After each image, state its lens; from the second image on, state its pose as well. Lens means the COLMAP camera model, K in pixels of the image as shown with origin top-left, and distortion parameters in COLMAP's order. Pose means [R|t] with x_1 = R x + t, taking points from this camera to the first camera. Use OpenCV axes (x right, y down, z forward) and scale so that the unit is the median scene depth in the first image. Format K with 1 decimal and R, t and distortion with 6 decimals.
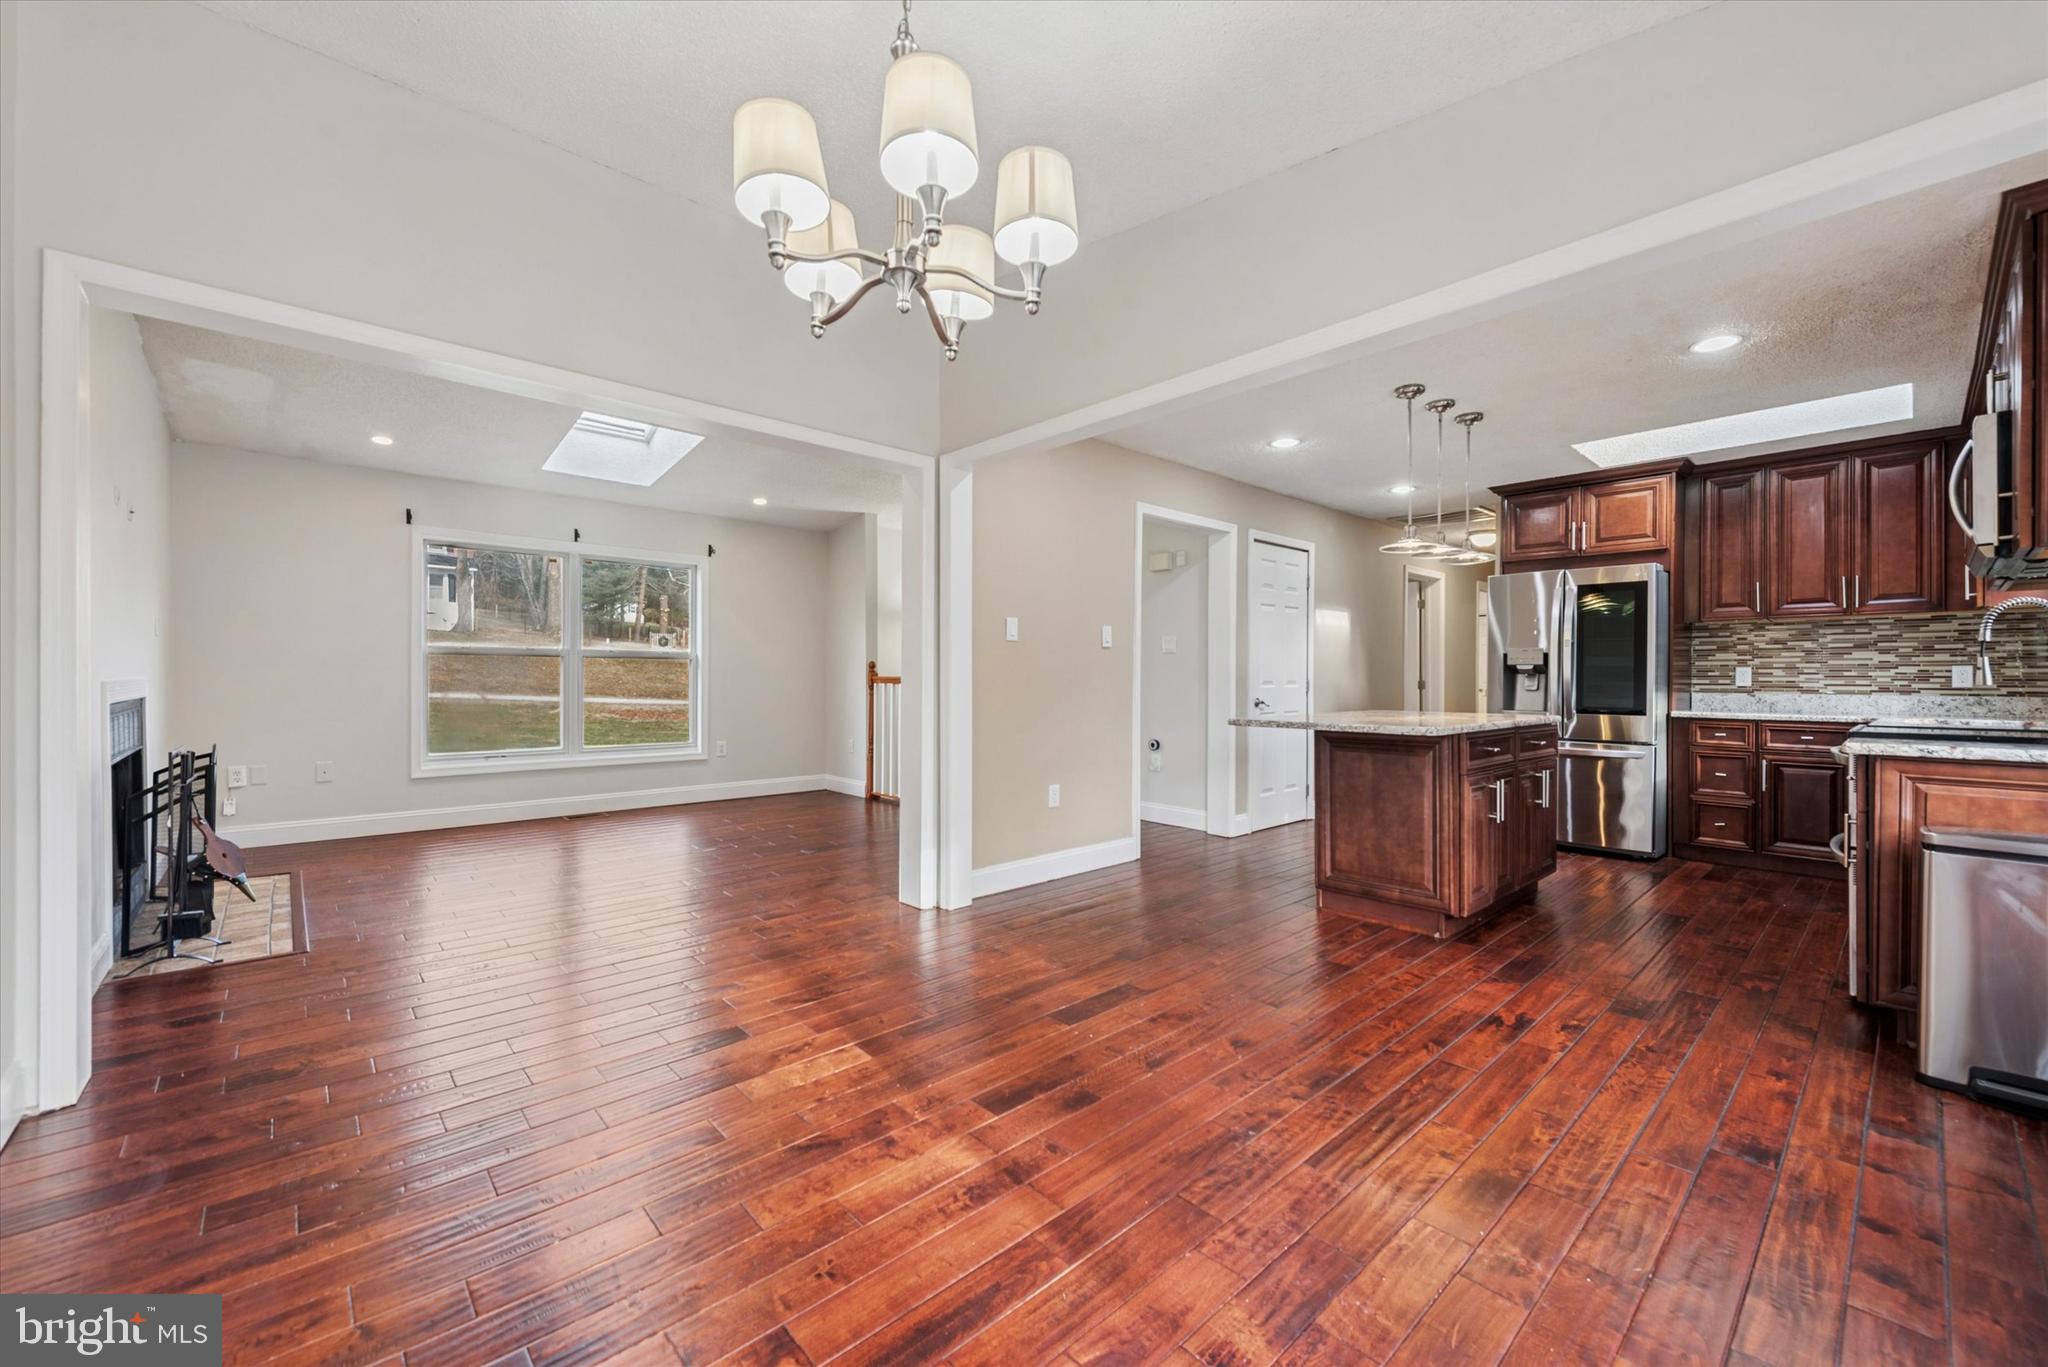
lens RADIAL K [[803.0, 0, 1023.2], [0, 803.0, 677.7], [0, 0, 1]] dist [0.008943, -0.002642]
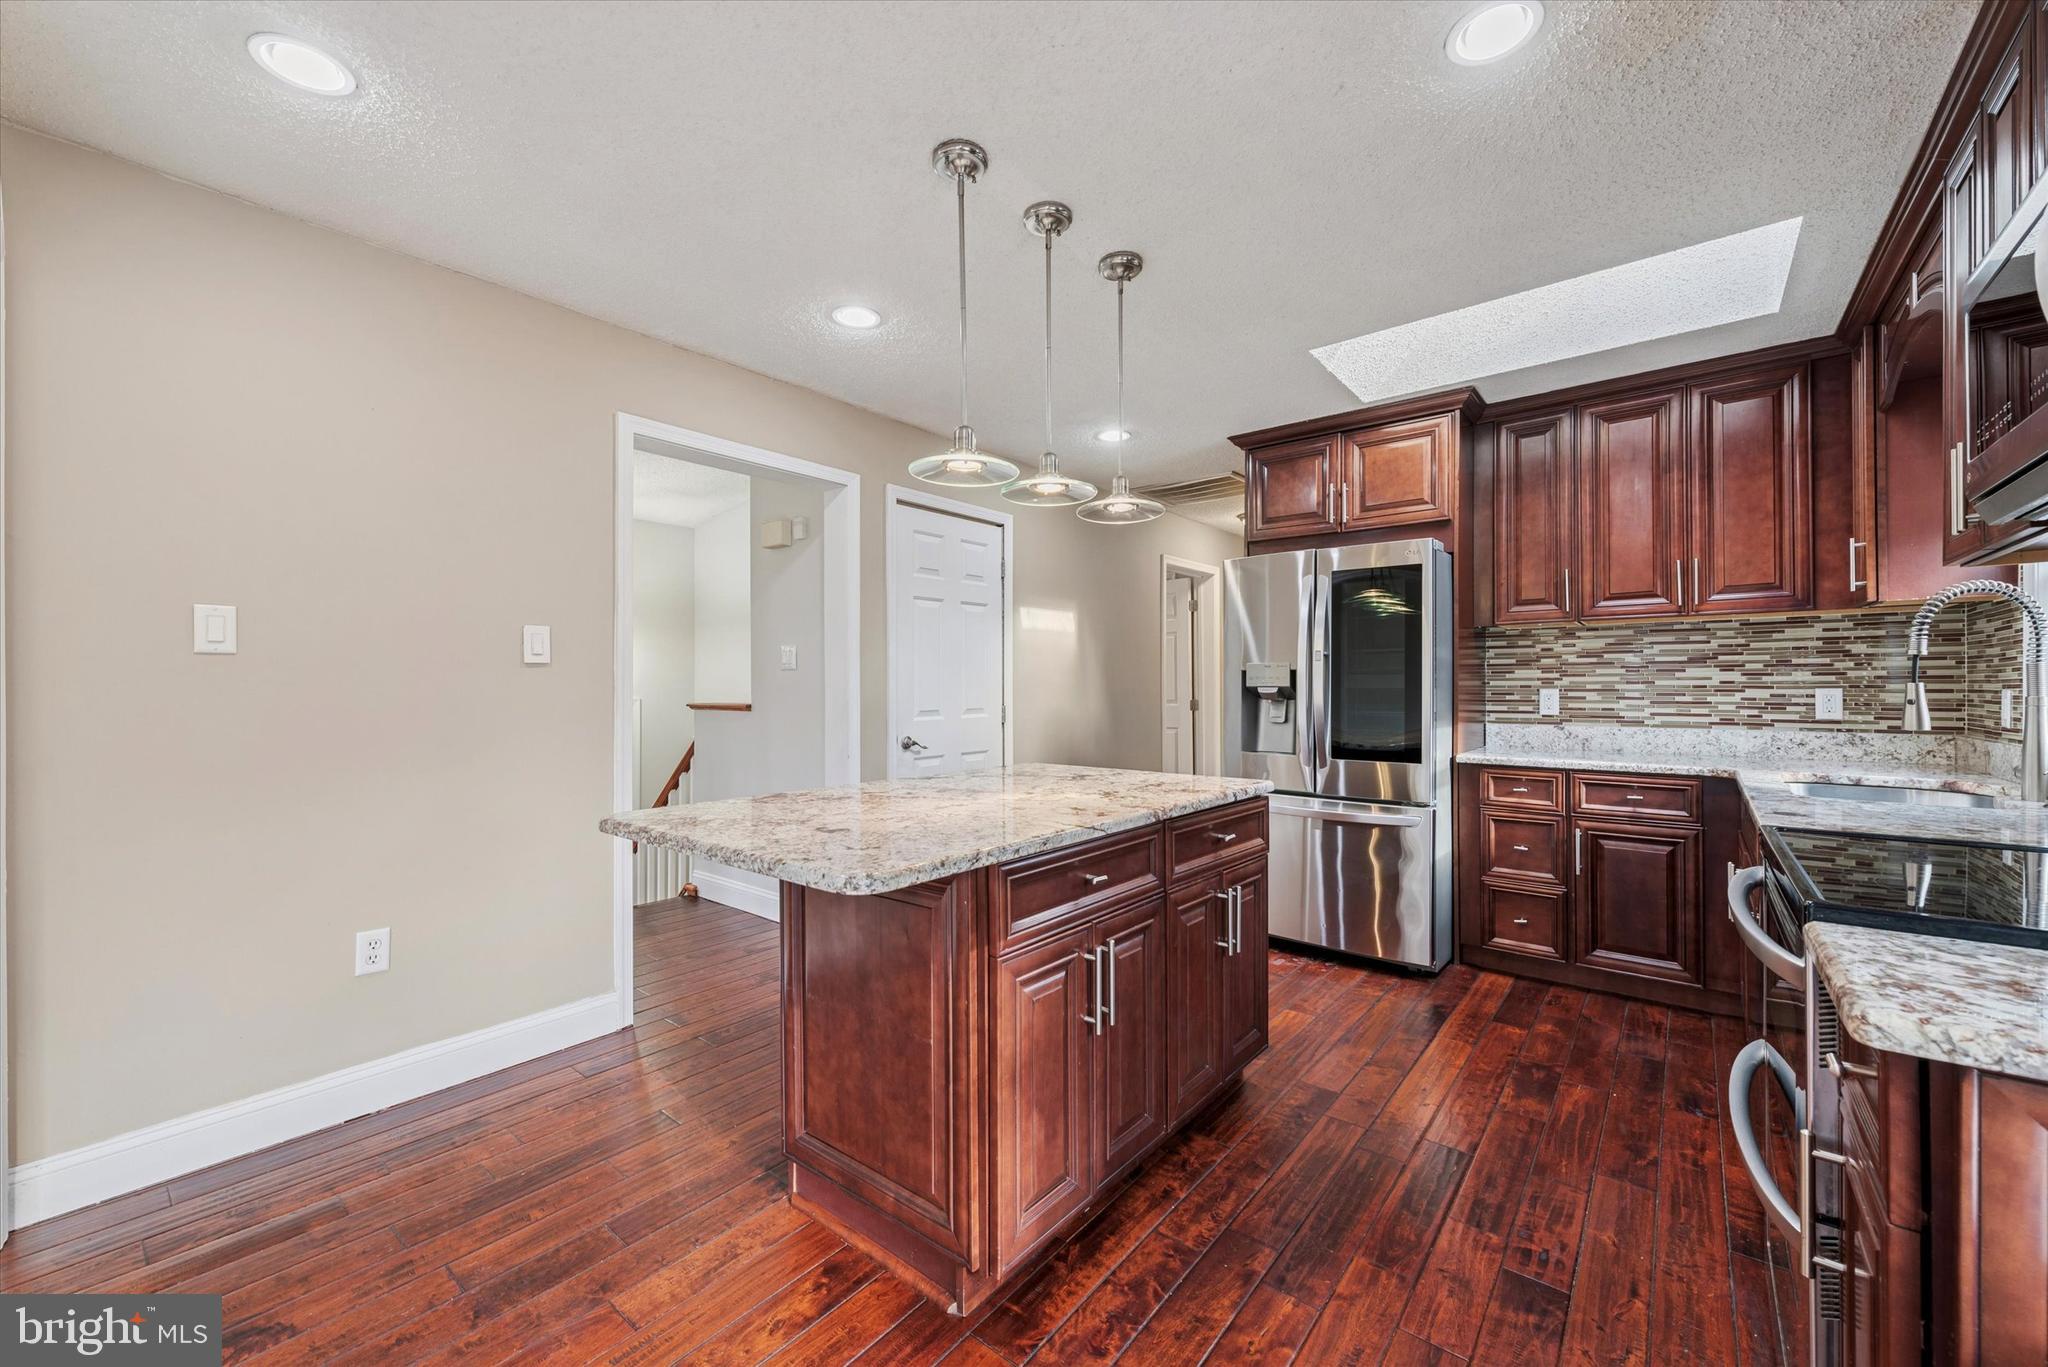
lens RADIAL K [[803.0, 0, 1013.3], [0, 803.0, 683.0], [0, 0, 1]] dist [0.008943, -0.002642]
pose [[0.989758, -0.005227, 0.142658, 0.340122], [0.005704, 0.999979, -0.002937, -0.020408], [-0.142639, 0.003720, 0.989768, 0.383493]]
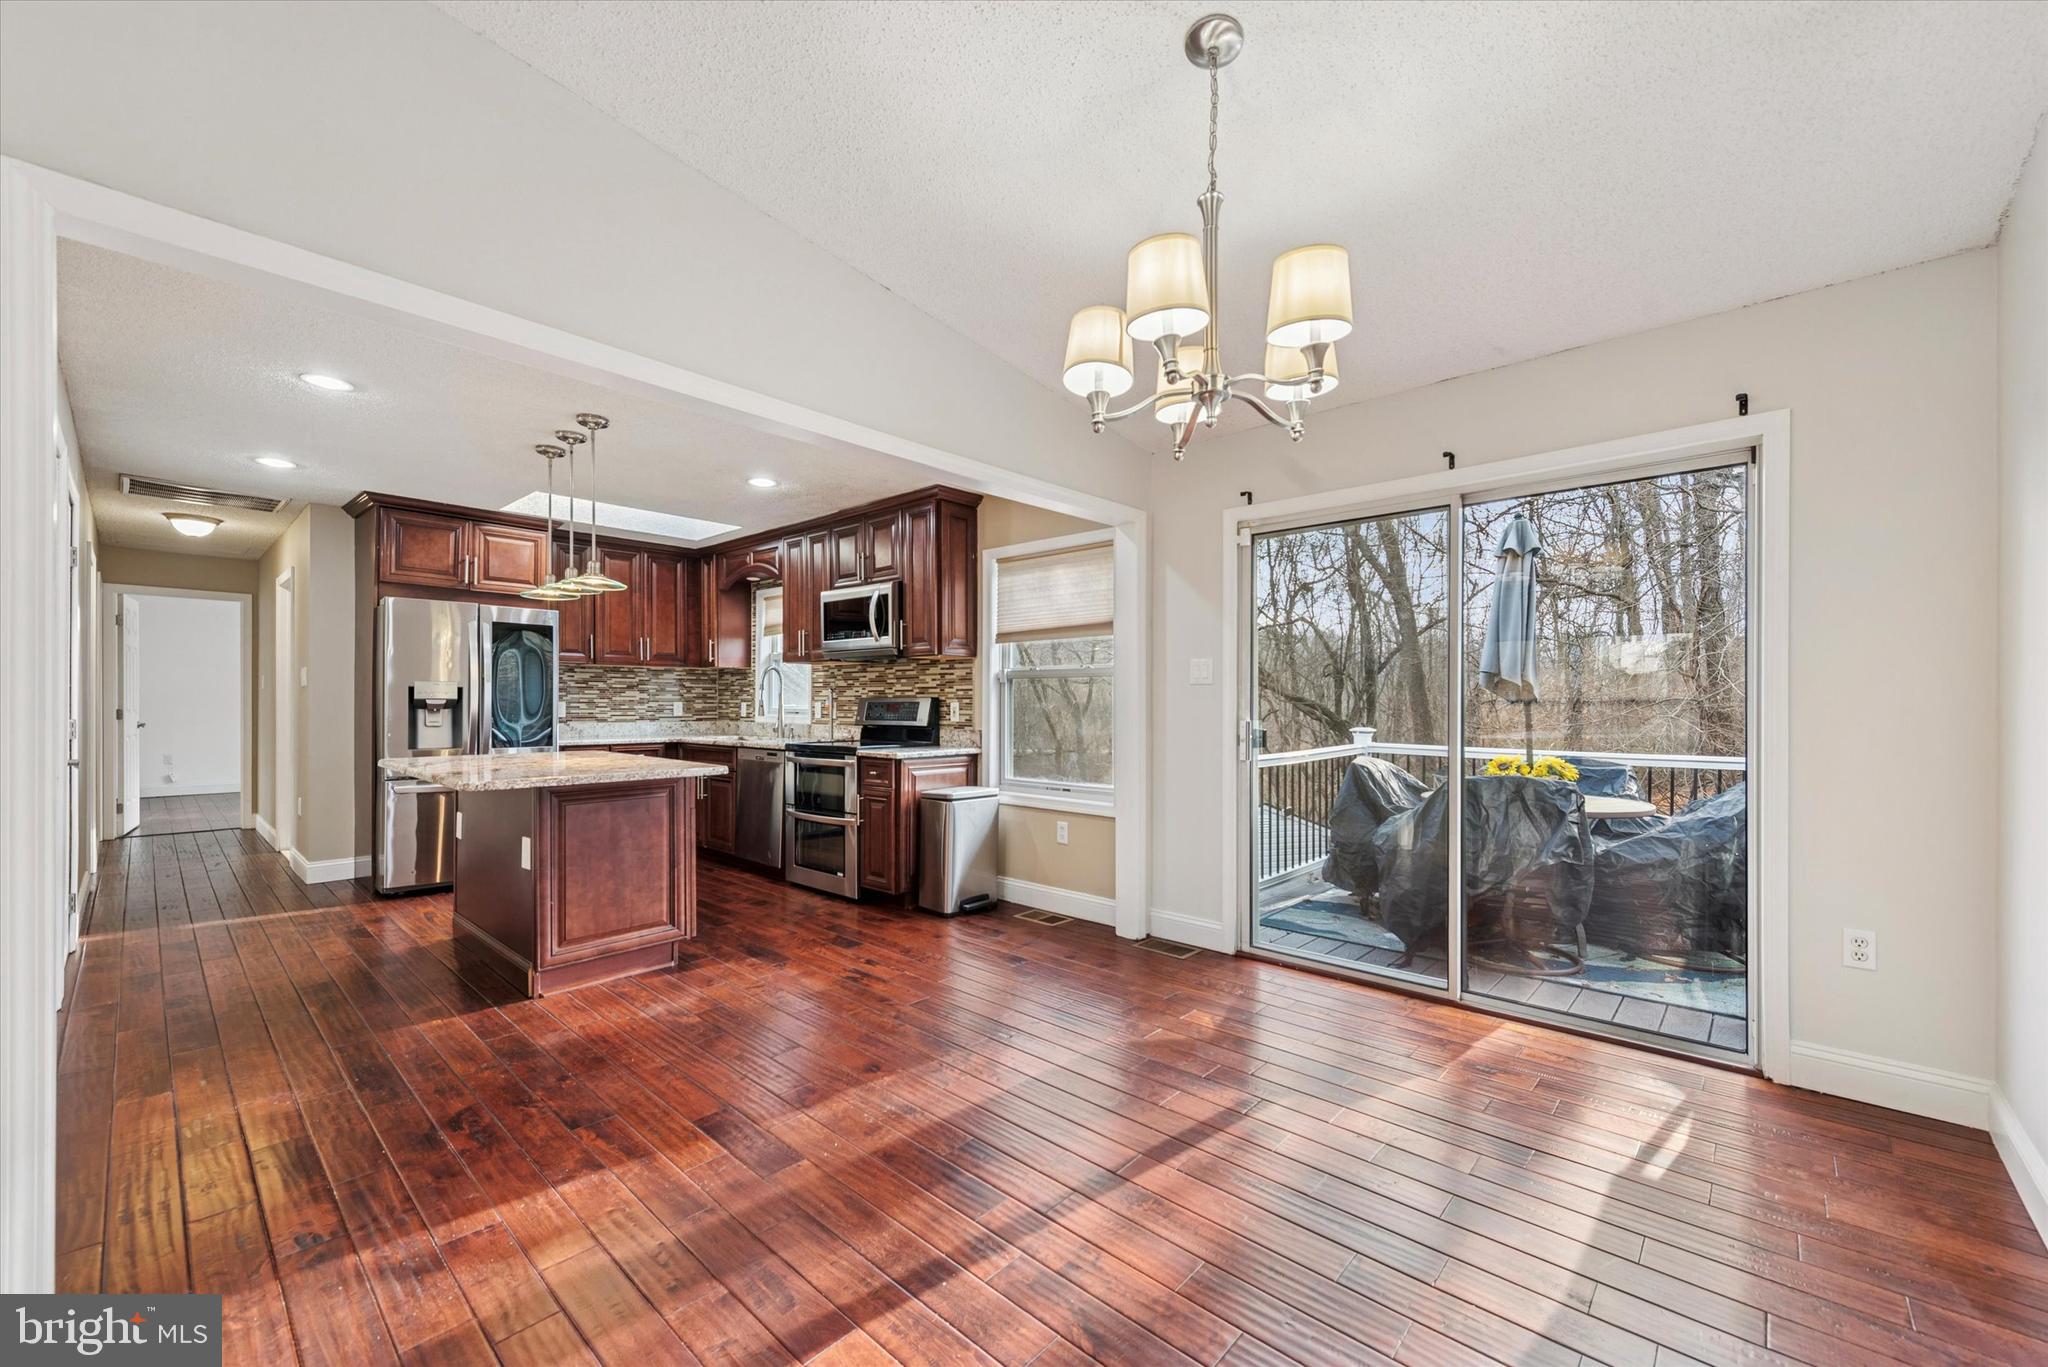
lens RADIAL K [[803.0, 0, 1036.6], [0, 803.0, 695.1], [0, 0, 1]] dist [0.008943, -0.002642]
pose [[-0.097781, 0.005269, 0.995194, -0.412331], [-0.005119, 0.999970, -0.005797, -0.020924], [-0.995195, -0.005661, -0.097751, 0.441393]]
